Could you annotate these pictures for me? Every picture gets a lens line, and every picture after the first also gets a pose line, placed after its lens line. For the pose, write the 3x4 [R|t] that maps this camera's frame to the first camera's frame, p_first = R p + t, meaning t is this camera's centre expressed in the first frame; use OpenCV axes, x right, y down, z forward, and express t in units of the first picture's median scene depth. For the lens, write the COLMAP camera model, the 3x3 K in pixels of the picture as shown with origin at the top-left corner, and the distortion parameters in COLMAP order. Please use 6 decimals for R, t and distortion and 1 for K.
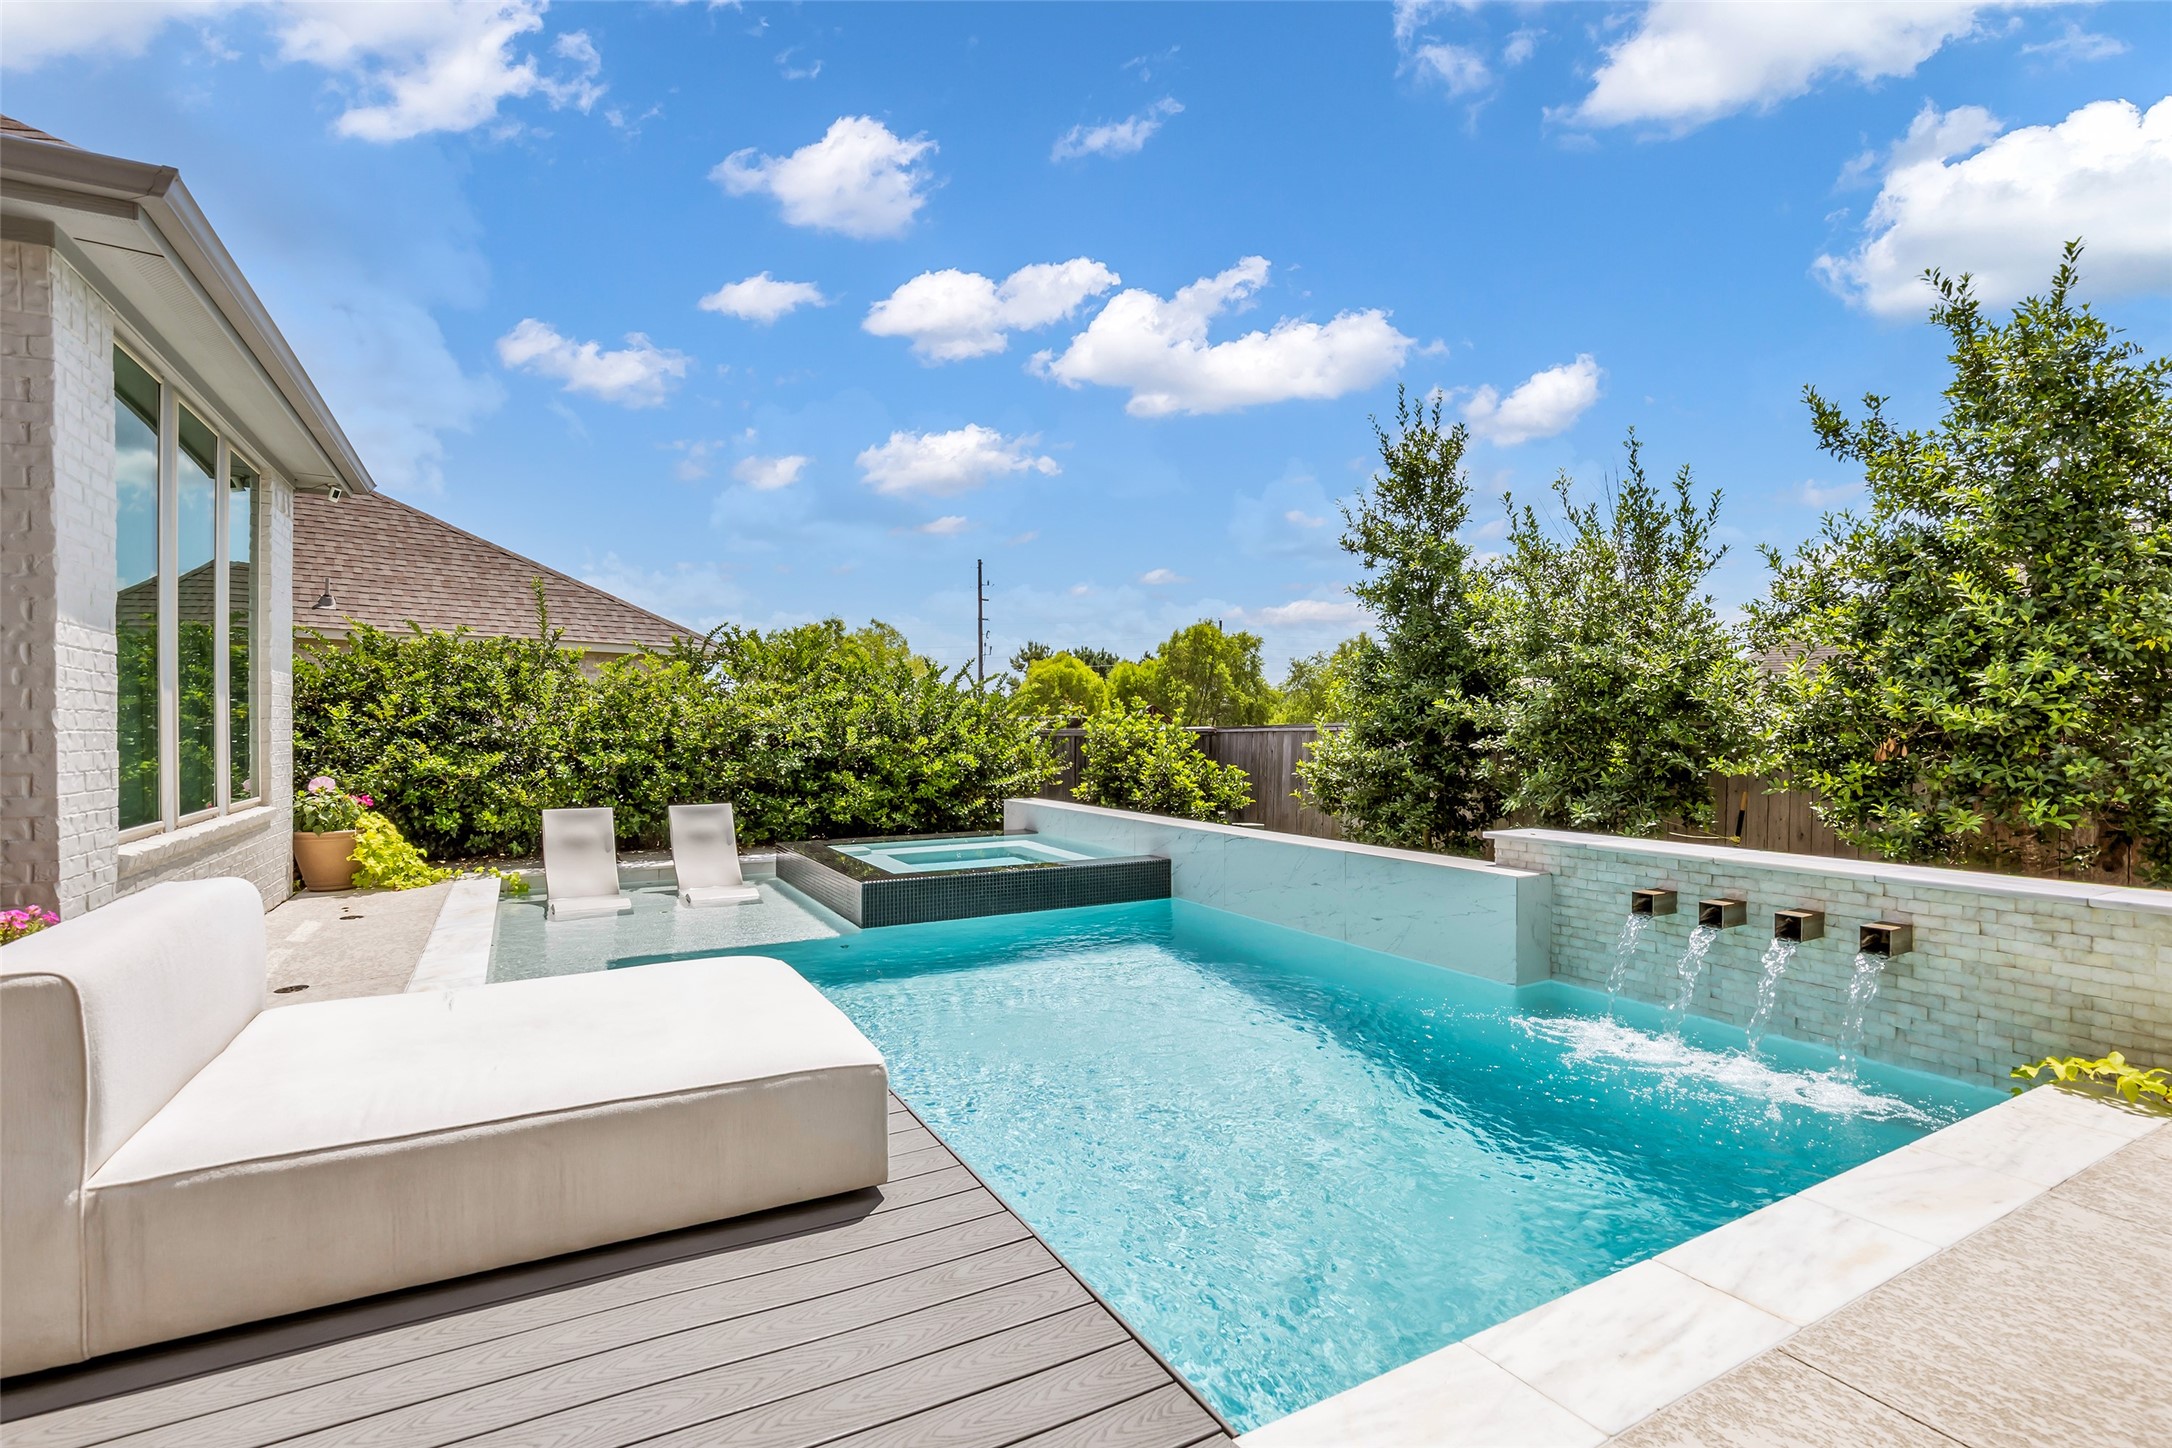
lens RADIAL K [[1005.1, 0, 1082.2], [0, 1005.1, 737.9], [0, 0, 1]] dist [-0.014295, 0.003111]
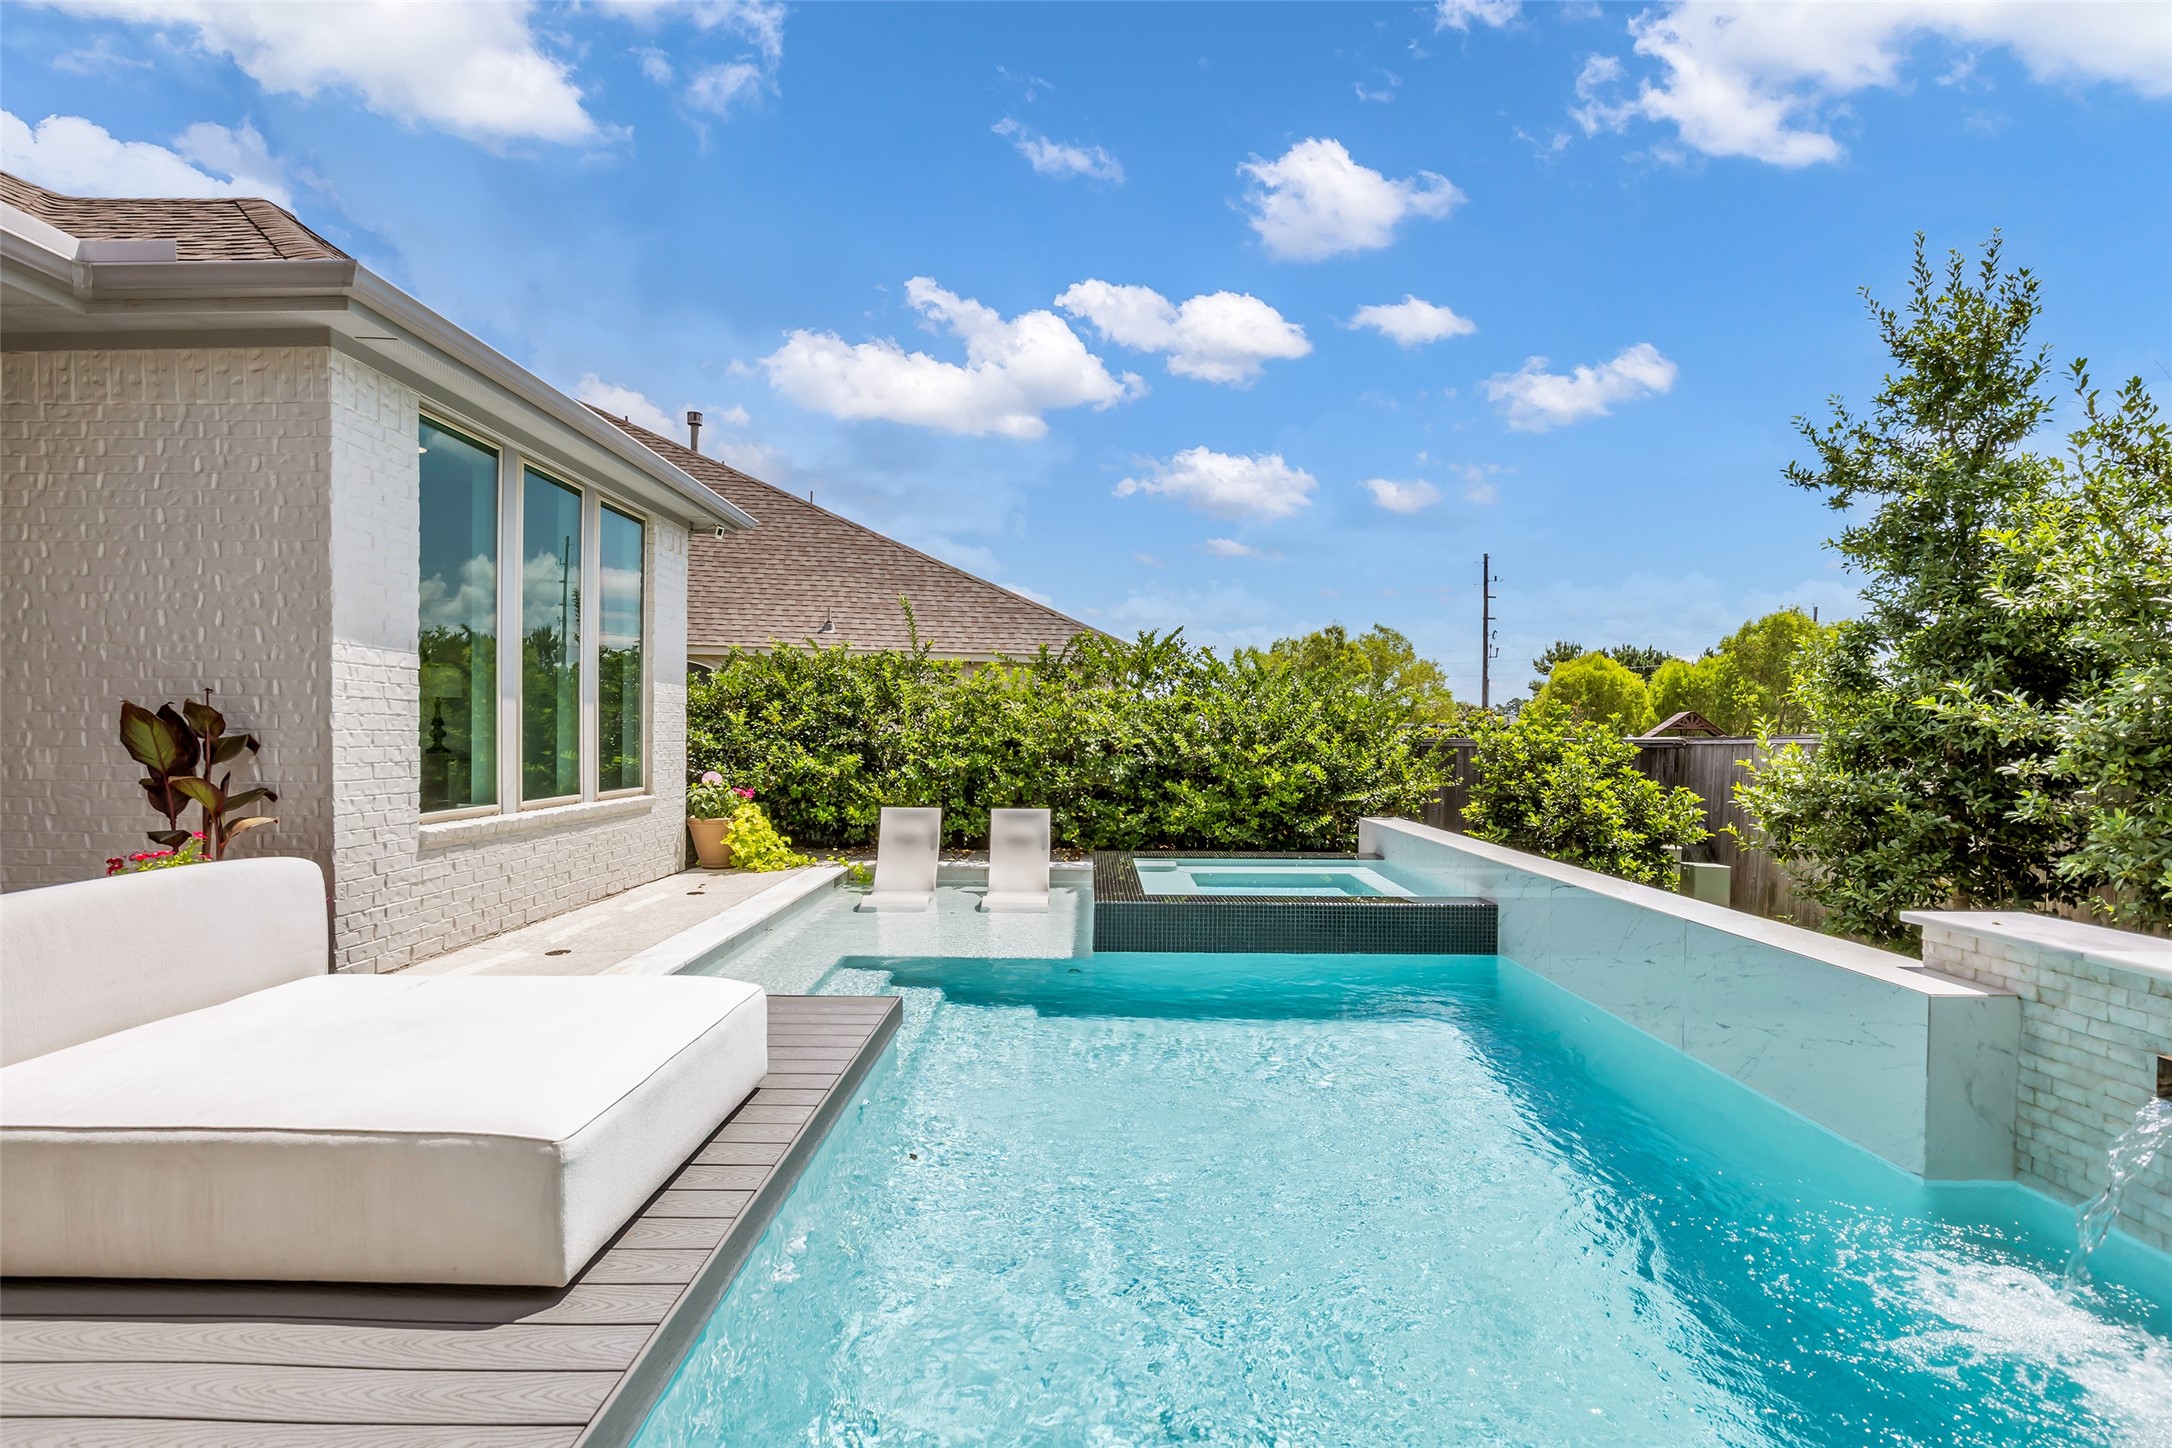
lens RADIAL K [[1005.1, 0, 1076.8], [0, 1005.1, 748.3], [0, 0, 1]] dist [-0.014295, 0.003111]
pose [[0.871905, 0.014256, -0.489467, 0.154999], [-0.012959, 0.999898, 0.006039, -0.001658], [0.489503, 0.001078, 0.872001, 0.135482]]
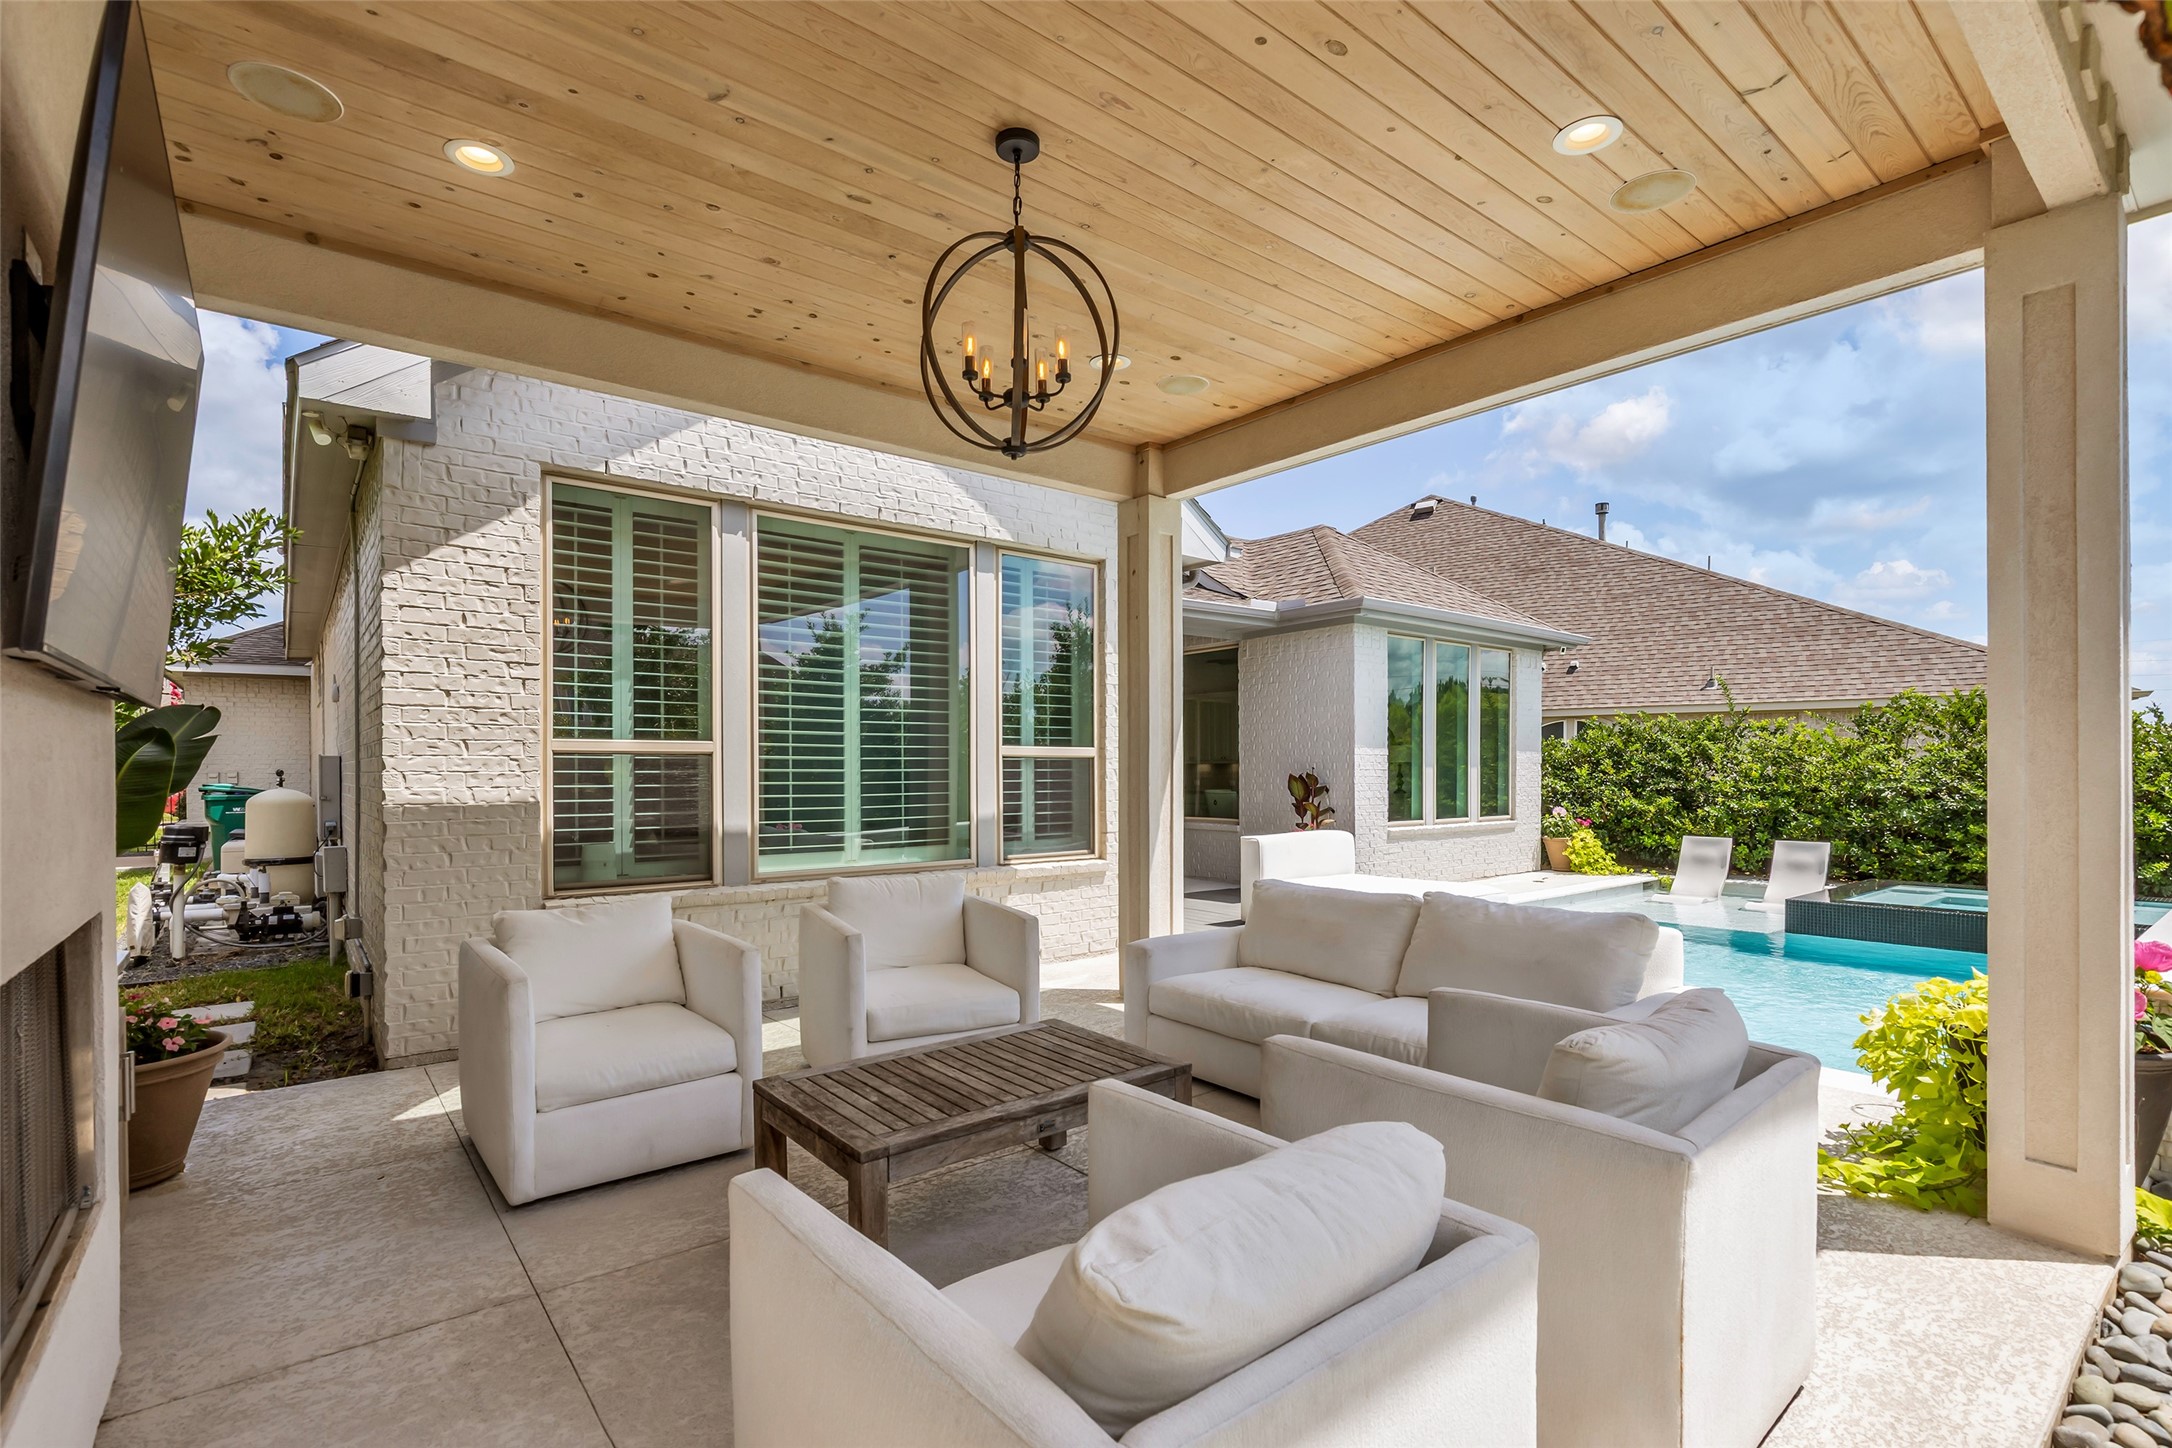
lens RADIAL K [[1005.1, 0, 1090.9], [0, 1005.1, 776.3], [0, 0, 1]] dist [-0.014295, 0.003111]
pose [[0.176885, 0.006168, -0.984212, 0.677275], [-0.009068, 0.999948, 0.004637, -0.013935], [0.984190, 0.008104, 0.176932, -0.118166]]
